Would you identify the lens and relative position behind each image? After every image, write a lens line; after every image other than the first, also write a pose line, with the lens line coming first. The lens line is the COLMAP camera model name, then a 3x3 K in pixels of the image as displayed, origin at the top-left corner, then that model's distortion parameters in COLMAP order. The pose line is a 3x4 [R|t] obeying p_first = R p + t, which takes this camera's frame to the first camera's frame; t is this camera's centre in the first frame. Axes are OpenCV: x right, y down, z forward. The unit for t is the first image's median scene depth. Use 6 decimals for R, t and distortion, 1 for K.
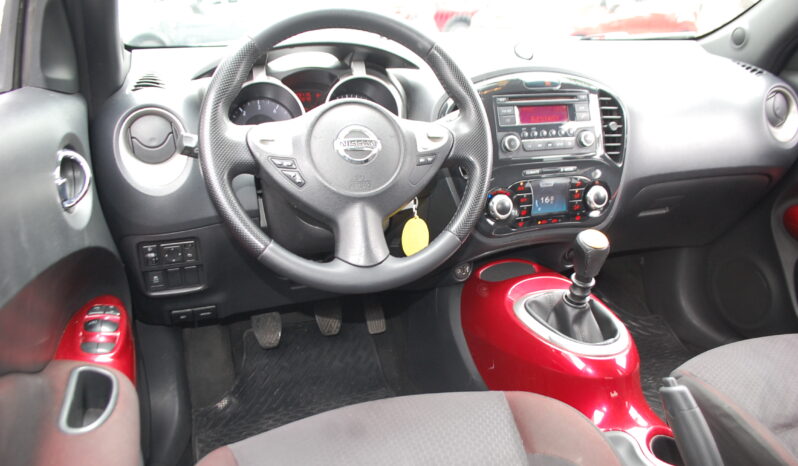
lens RADIAL K [[607.7, 0, 404.8], [0, 607.7, 242.3], [0, 0, 1]] dist [-0.079800, -0.001806]
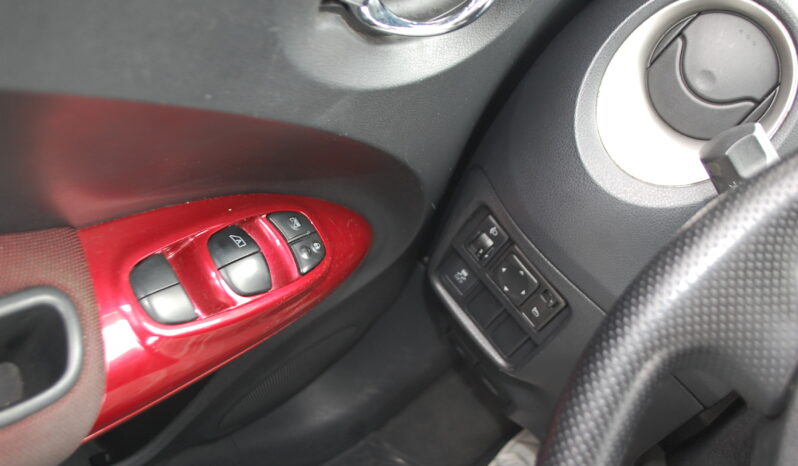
lens RADIAL K [[862.3, 0, 399.0], [0, 862.3, 233.0], [0, 0, 1]] dist [-0.004948, -0.004403]
pose [[0.392566, 0.777981, -0.490548, -0.128252], [-0.761617, 0.573981, 0.300809, -0.109726], [0.515588, 0.255522, 0.817849, 0.401440]]
